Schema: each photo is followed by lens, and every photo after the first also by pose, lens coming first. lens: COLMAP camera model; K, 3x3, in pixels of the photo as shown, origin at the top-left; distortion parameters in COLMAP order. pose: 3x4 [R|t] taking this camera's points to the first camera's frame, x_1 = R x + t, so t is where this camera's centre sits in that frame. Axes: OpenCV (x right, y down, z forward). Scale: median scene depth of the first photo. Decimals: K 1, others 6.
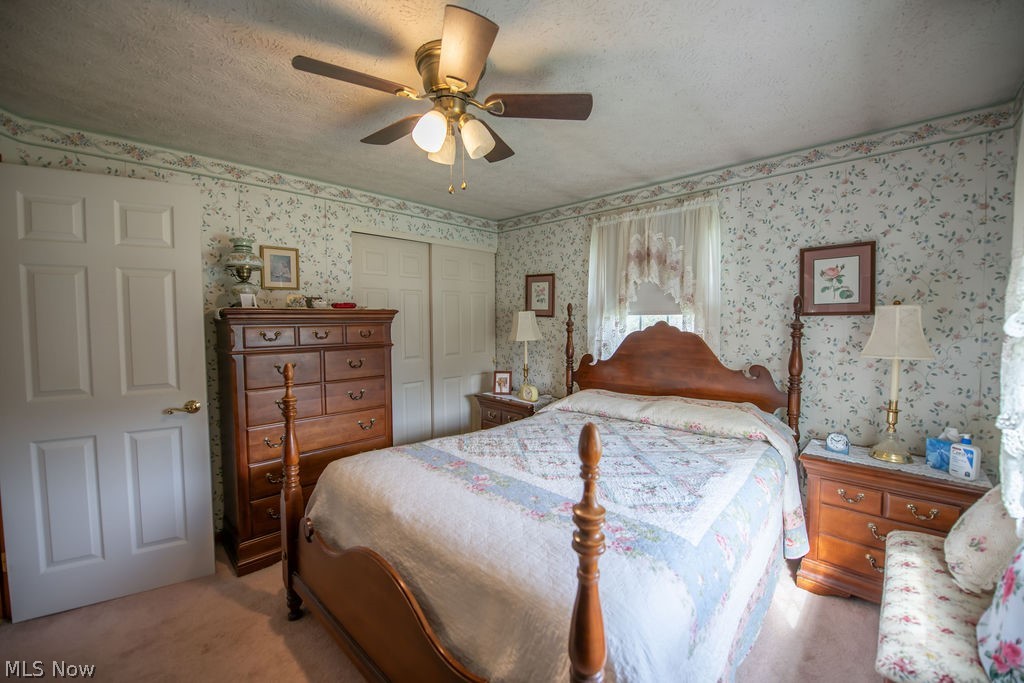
lens RADIAL K [[406.2, 0, 513.8], [0, 406.2, 337.1], [0, 0, 1]] dist [-0.014352, -0.003951]
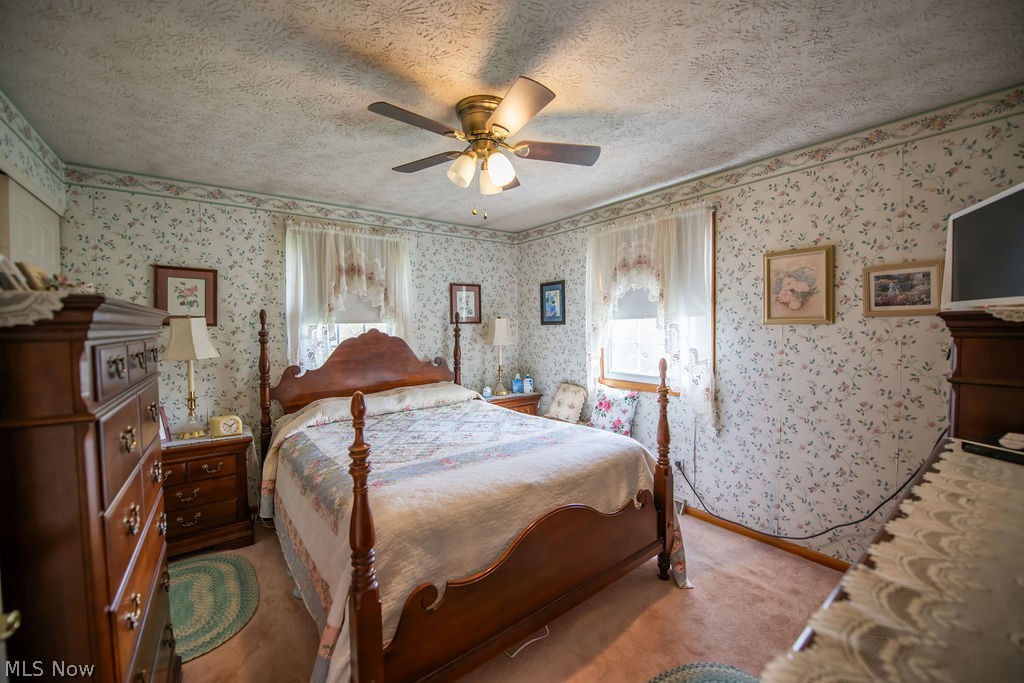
lens RADIAL K [[388.6, 0, 510.0], [0, 388.6, 339.6], [0, 0, 1]] dist [-0.001044, -0.000104]
pose [[0.174980, -0.026274, 0.984221, -0.717806], [0.065644, 0.997731, 0.014964, 0.001606], [-0.982381, 0.061989, 0.176308, 0.439620]]
